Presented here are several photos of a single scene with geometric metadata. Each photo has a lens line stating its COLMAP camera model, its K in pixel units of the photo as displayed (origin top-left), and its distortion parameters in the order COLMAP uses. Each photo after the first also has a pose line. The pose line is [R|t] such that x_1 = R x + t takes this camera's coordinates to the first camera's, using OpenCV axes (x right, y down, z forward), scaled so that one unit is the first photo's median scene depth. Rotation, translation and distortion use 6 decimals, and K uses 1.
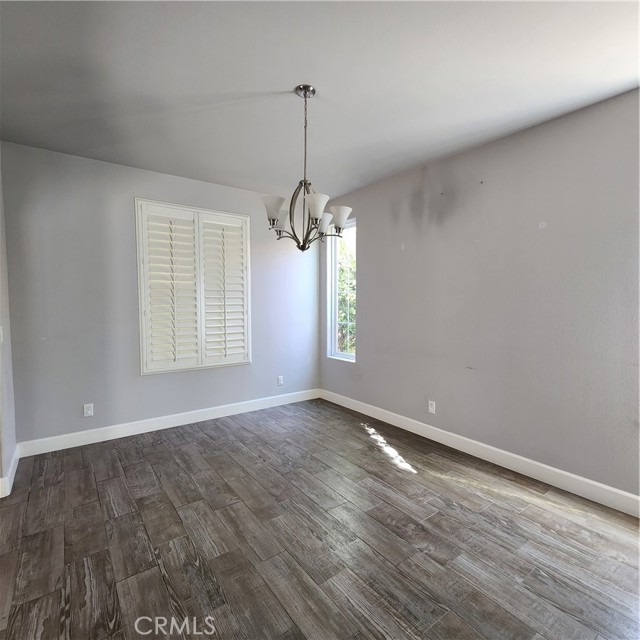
lens RADIAL K [[352.1, 0, 319.8], [0, 352.1, 320.4], [0, 0, 1]] dist [0.006586, -0.001495]
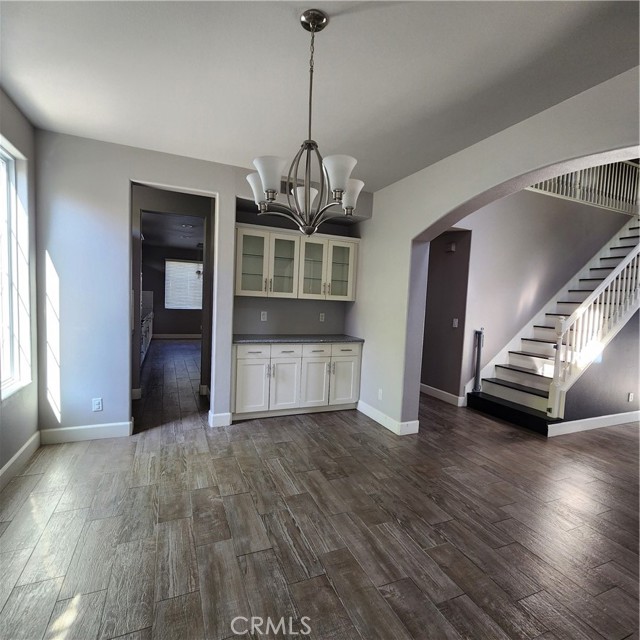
lens RADIAL K [[352.1, 0, 317.9], [0, 352.1, 319.1], [0, 0, 1]] dist [0.006586, -0.001495]
pose [[-0.972694, -0.057580, 0.224837, -0.281442], [-0.033315, 0.993344, 0.110262, -0.117031], [-0.229689, 0.099761, -0.968138, 1.981851]]
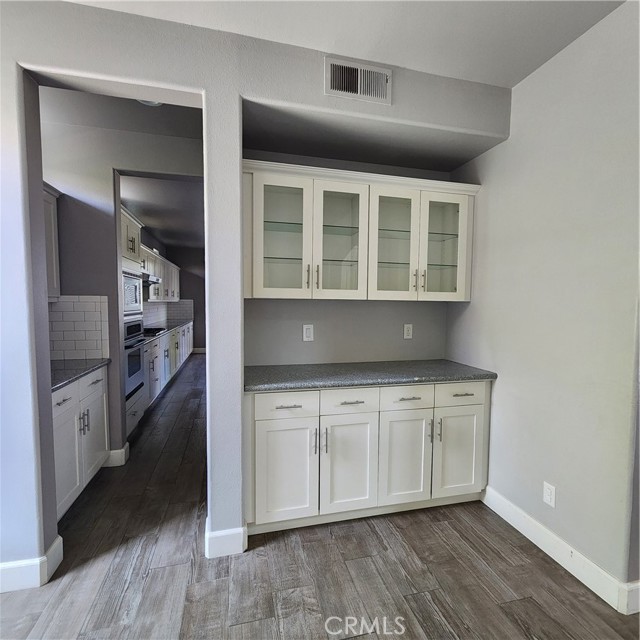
lens RADIAL K [[352.1, 0, 321.5], [0, 352.1, 320.0], [0, 0, 1]] dist [0.006586, -0.001495]
pose [[-0.928688, -0.030527, 0.369604, 0.022200], [0.008286, 0.994650, 0.102971, -0.058606], [-0.370770, 0.098691, -0.923466, 1.100551]]
